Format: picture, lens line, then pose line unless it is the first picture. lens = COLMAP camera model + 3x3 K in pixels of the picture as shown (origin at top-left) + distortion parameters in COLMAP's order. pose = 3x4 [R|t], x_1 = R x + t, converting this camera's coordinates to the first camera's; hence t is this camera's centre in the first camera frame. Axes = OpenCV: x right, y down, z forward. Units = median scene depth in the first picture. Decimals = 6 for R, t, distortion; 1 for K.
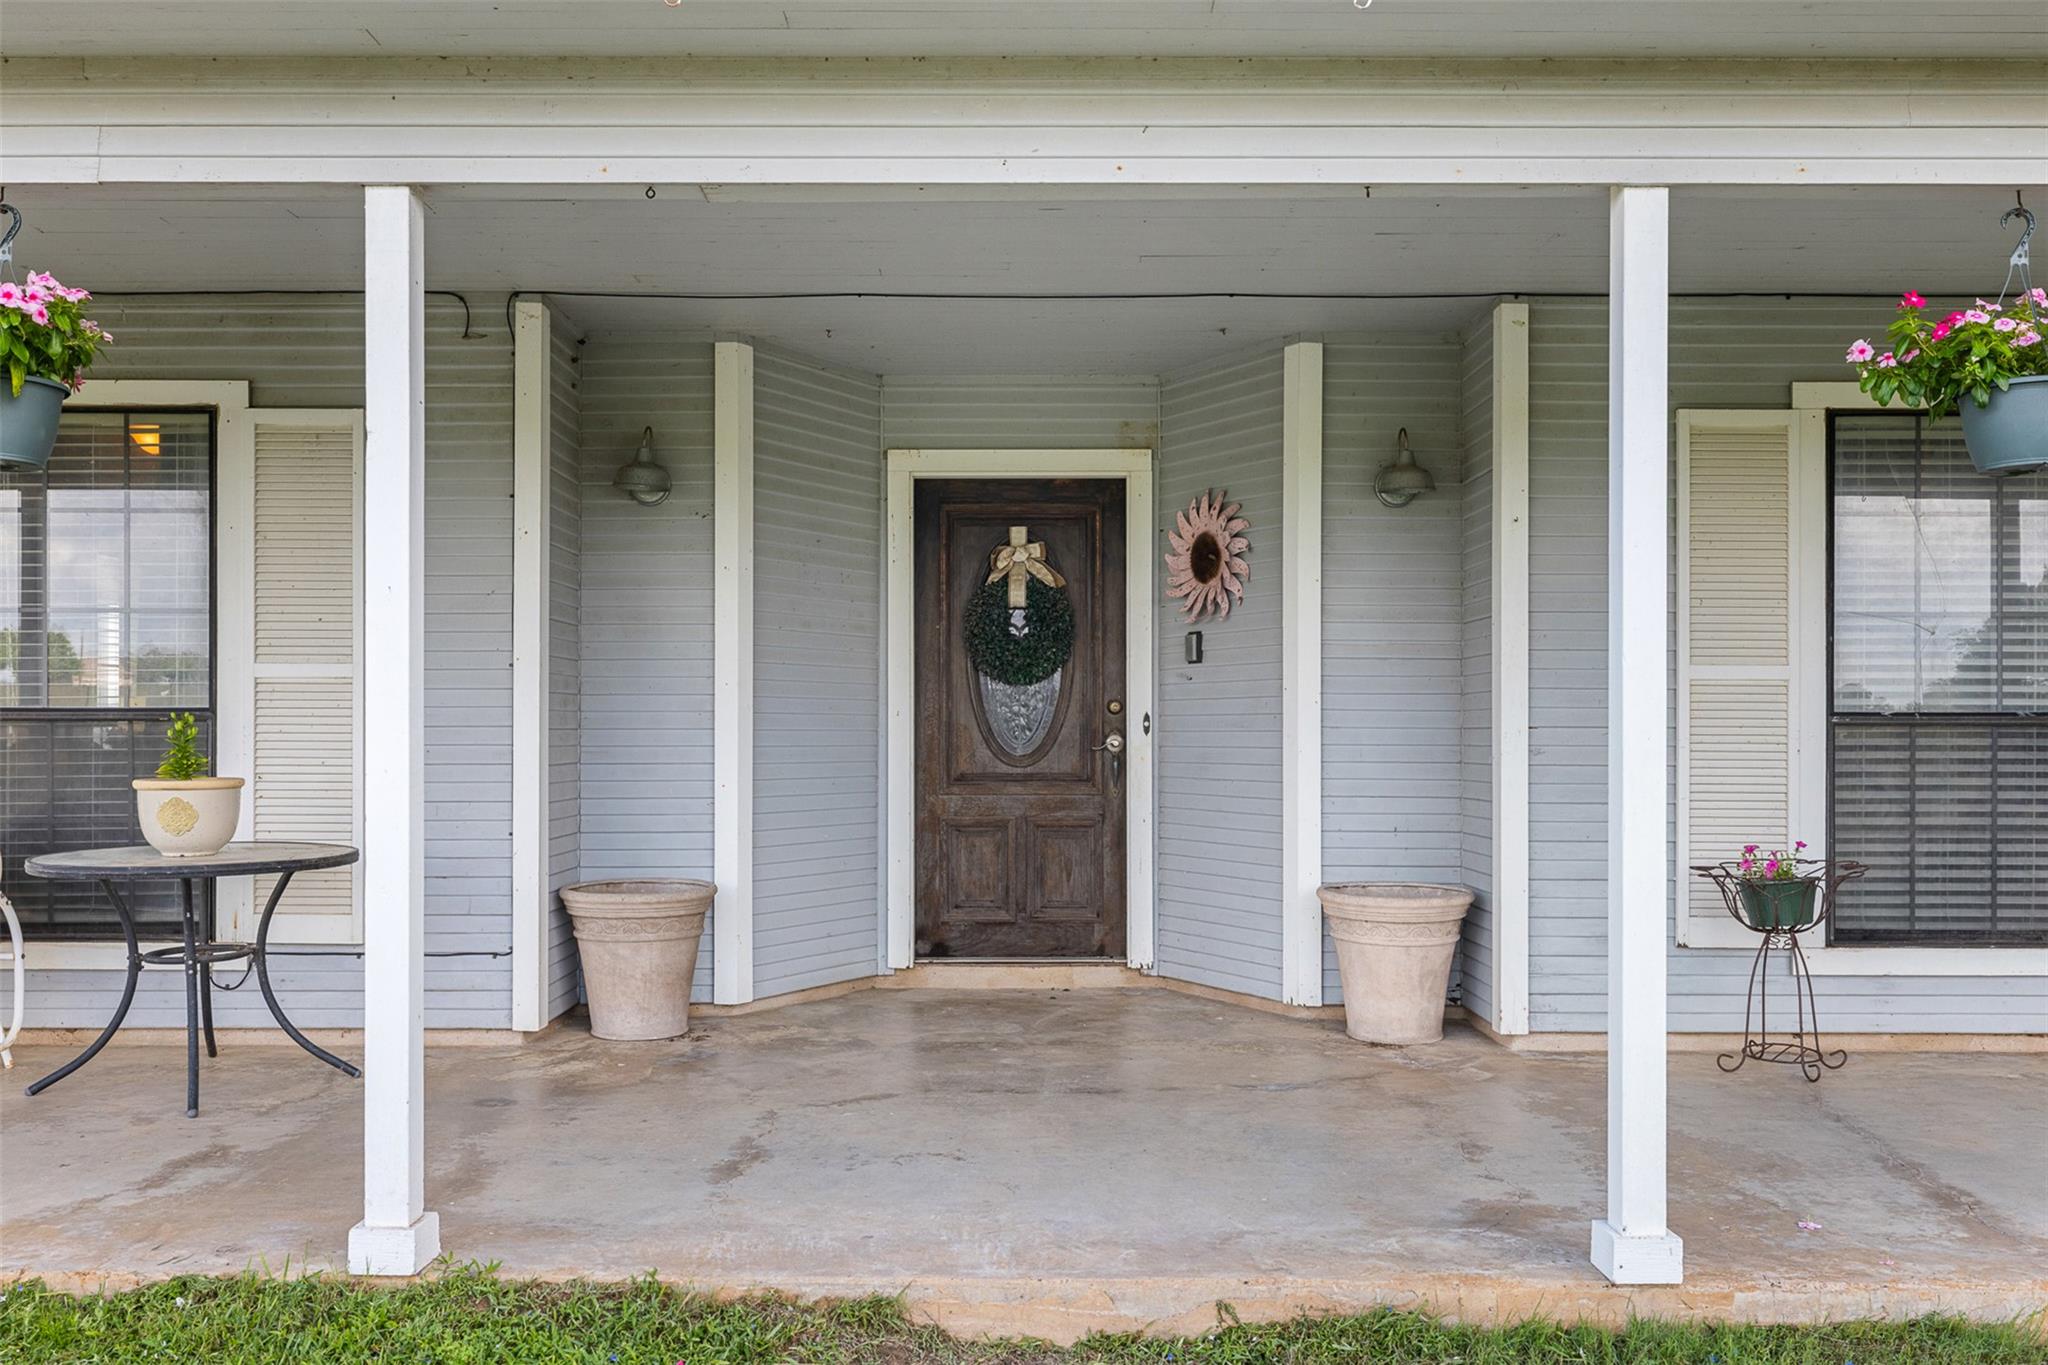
lens RADIAL K [[1812.9, 0, 1024.0], [0, 1812.9, 682.5], [0, 0, 1]] dist [-0.003717, -0.001906]
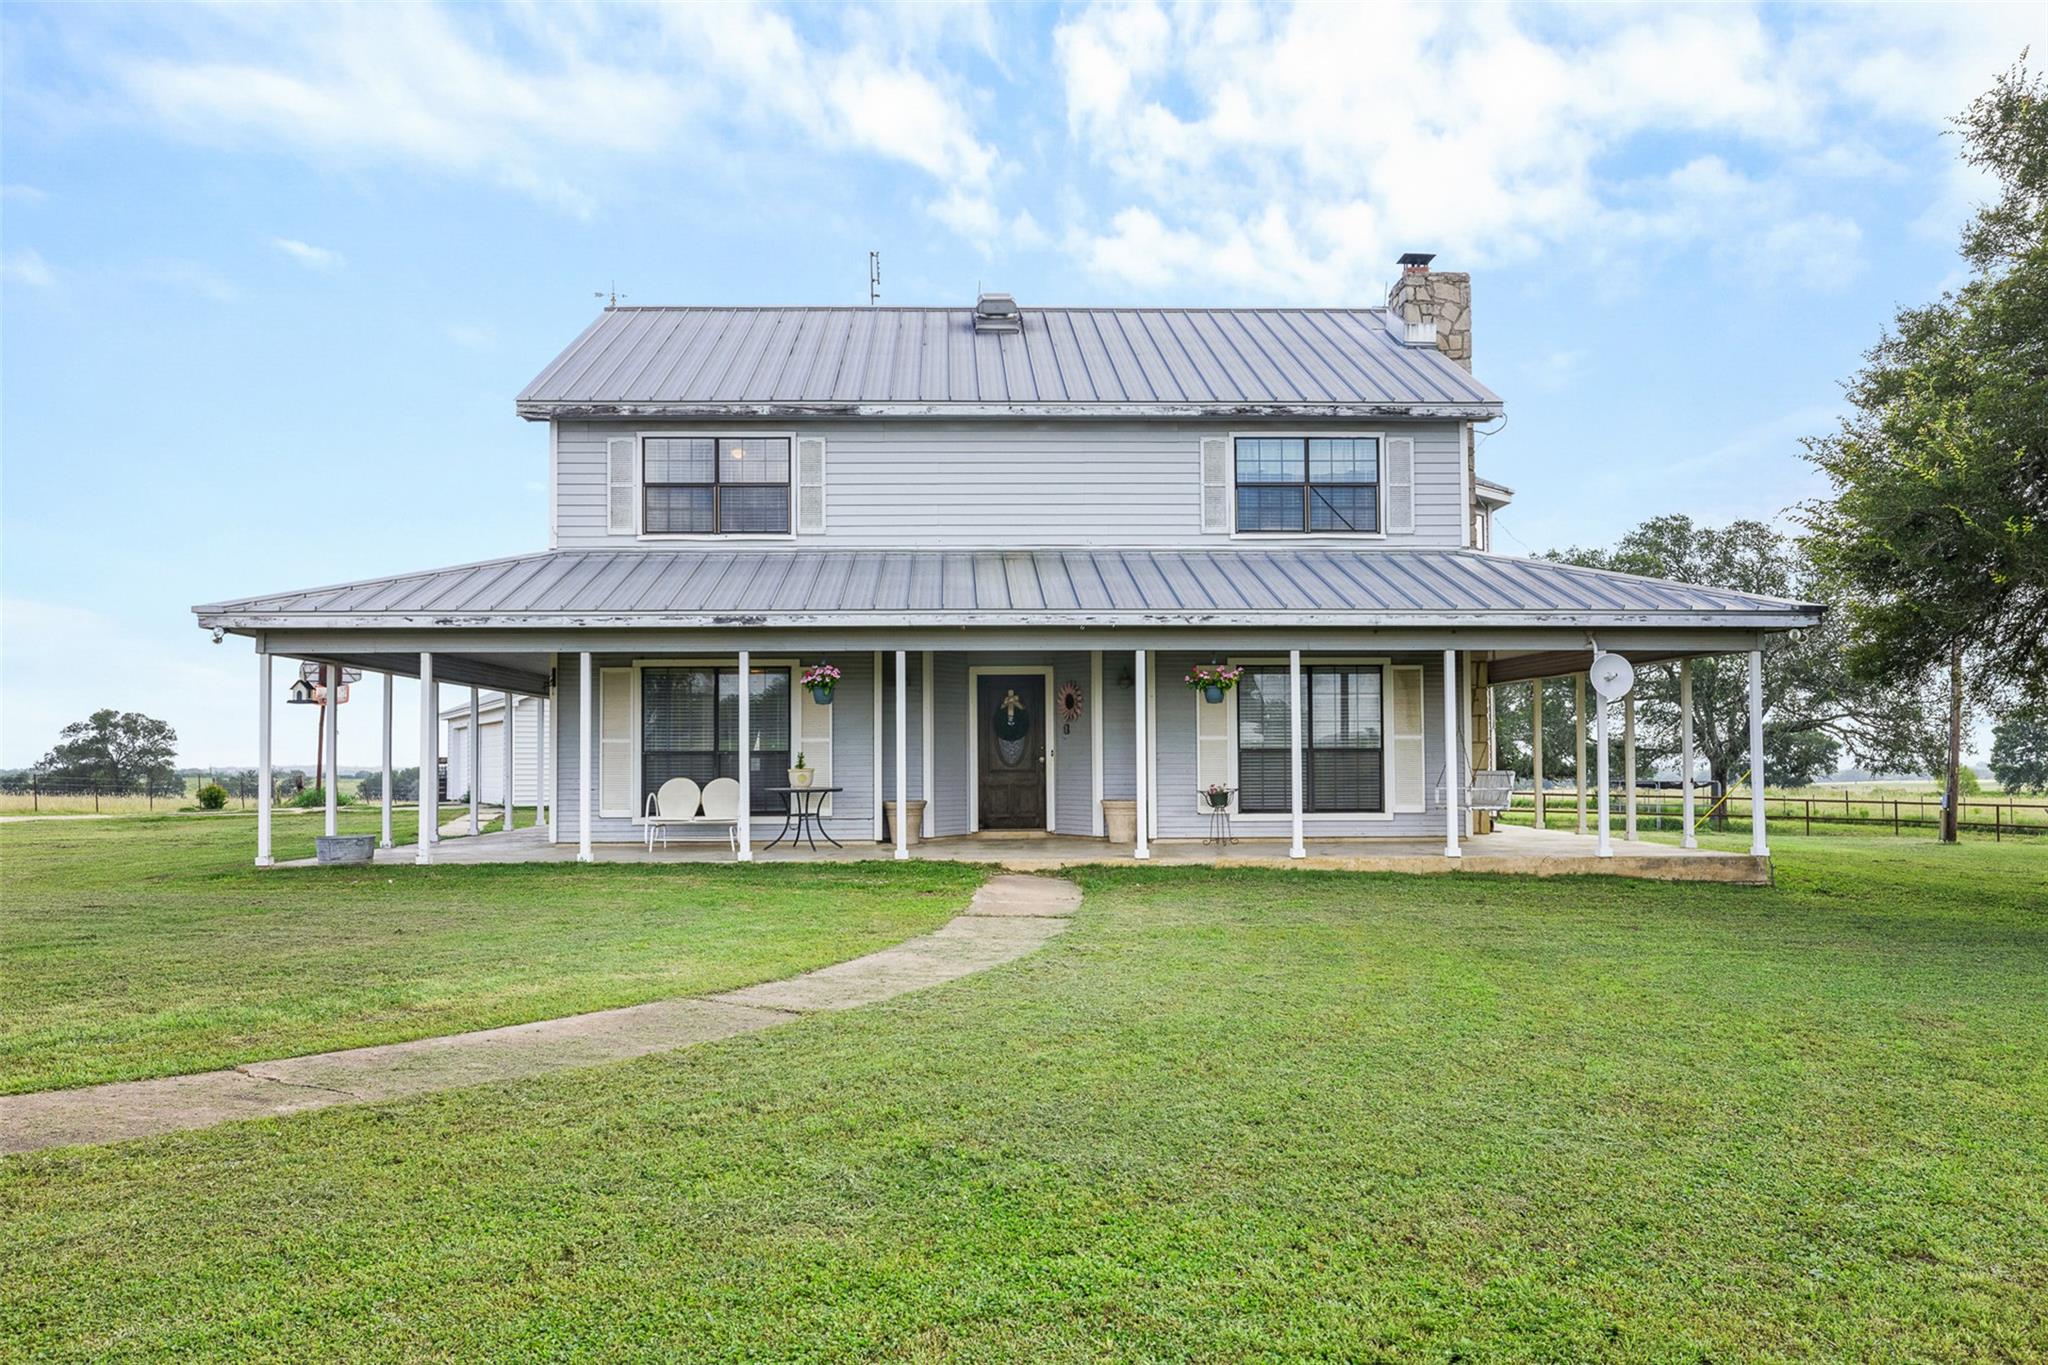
lens RADIAL K [[1607.0, 0, 1024.0], [0, 1607.0, 682.5], [0, 0, 1]] dist [-0.002144, -0.000516]
pose [[0.999279, -0.006460, 0.037425, -0.084992], [0.007319, 0.999712, -0.022874, -0.036521], [-0.037267, 0.023131, 0.999038, -1.789604]]
